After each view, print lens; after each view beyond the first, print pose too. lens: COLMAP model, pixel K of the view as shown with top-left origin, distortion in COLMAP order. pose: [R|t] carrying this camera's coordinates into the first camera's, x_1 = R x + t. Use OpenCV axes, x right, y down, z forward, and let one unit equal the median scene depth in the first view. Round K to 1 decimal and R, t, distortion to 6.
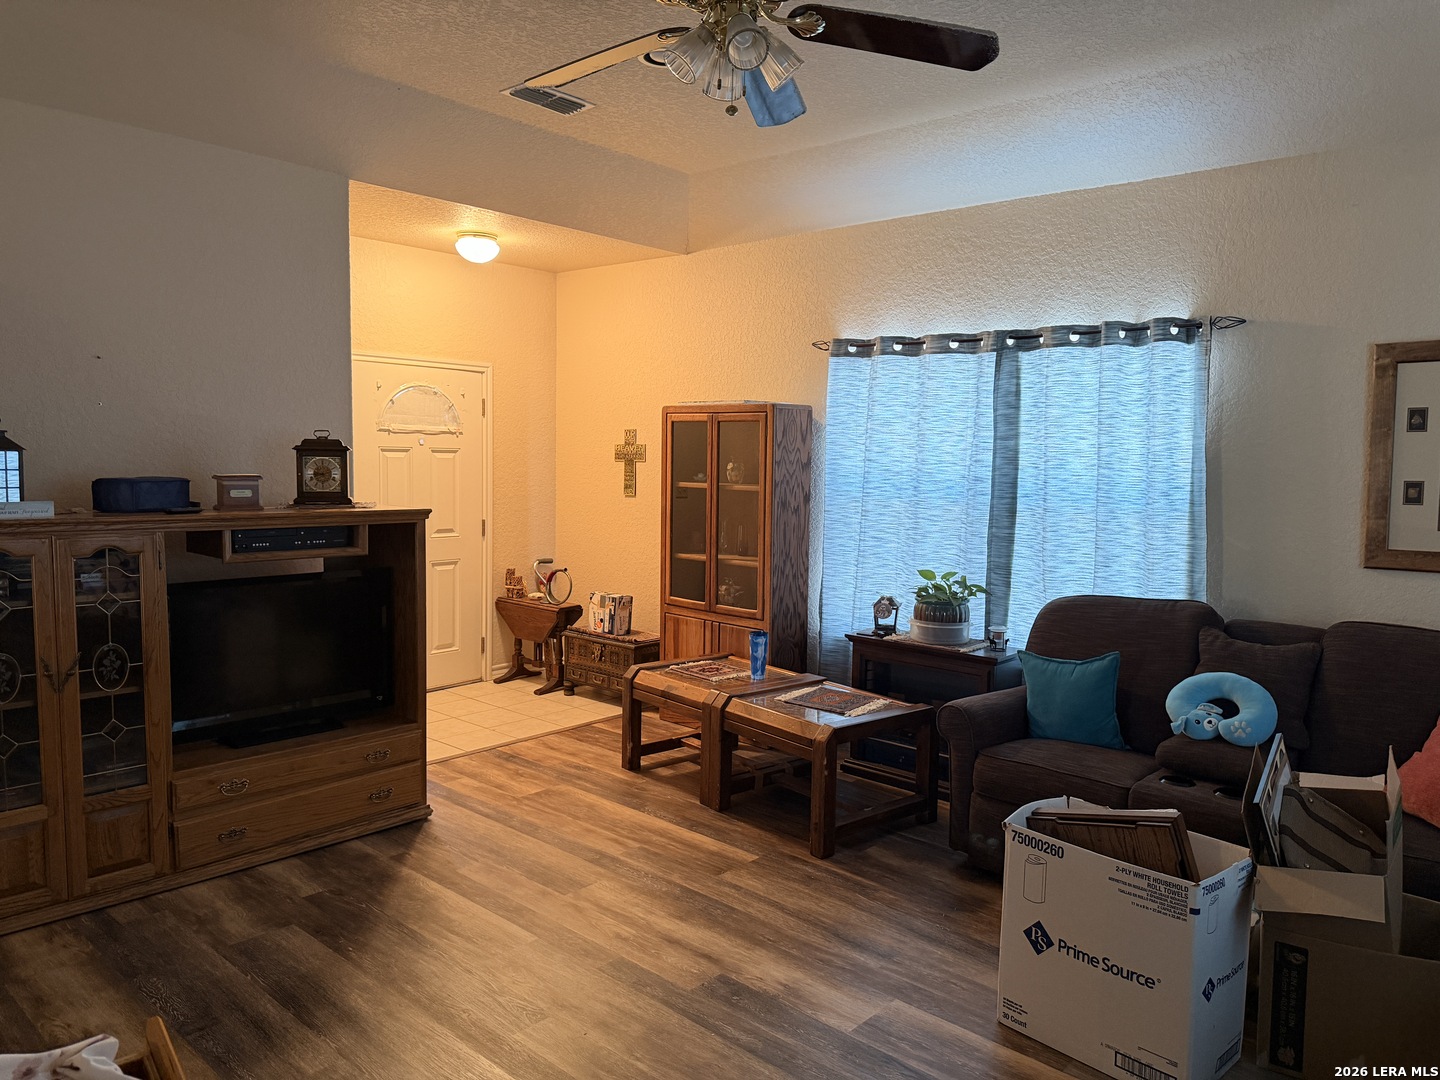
lens RADIAL K [[1013.6, 0, 720.0], [0, 1013.6, 540.0], [0, 0, 1]] dist [0.001967, -0.002391]
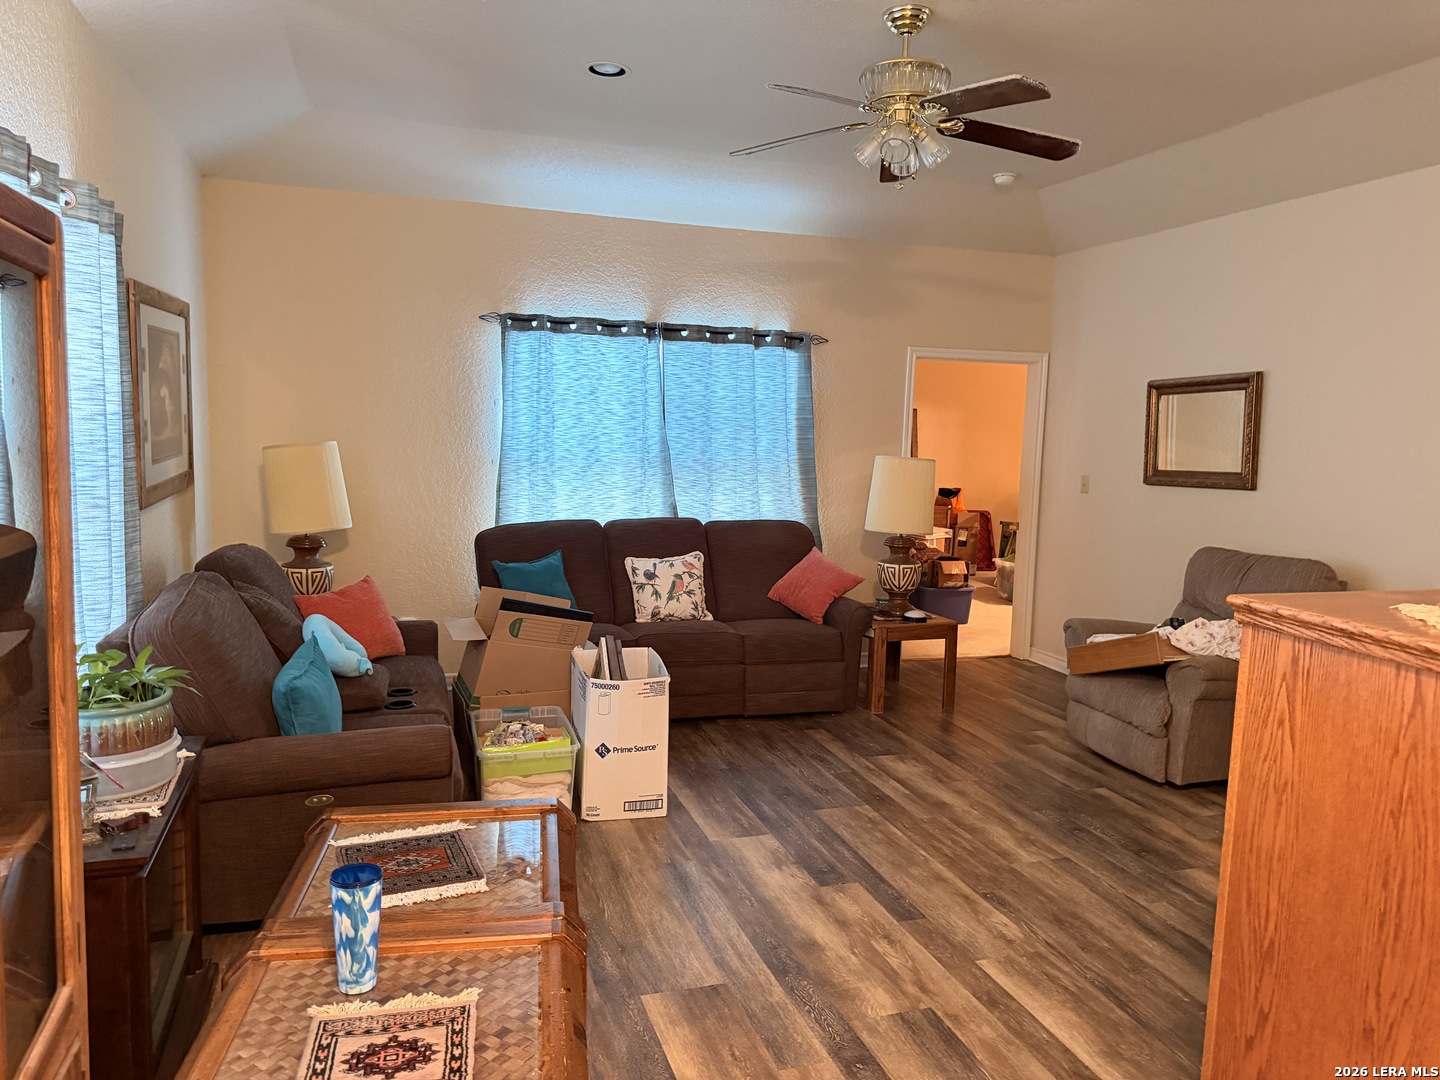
lens RADIAL K [[1013.6, 0, 720.0], [0, 1013.6, 540.0], [0, 0, 1]] dist [0.001967, -0.002391]
pose [[-0.869037, -0.101684, 0.484185, -0.382507], [-0.001963, 0.979352, 0.202151, -0.169630], [-0.494743, 0.174726, -0.851293, 1.821585]]
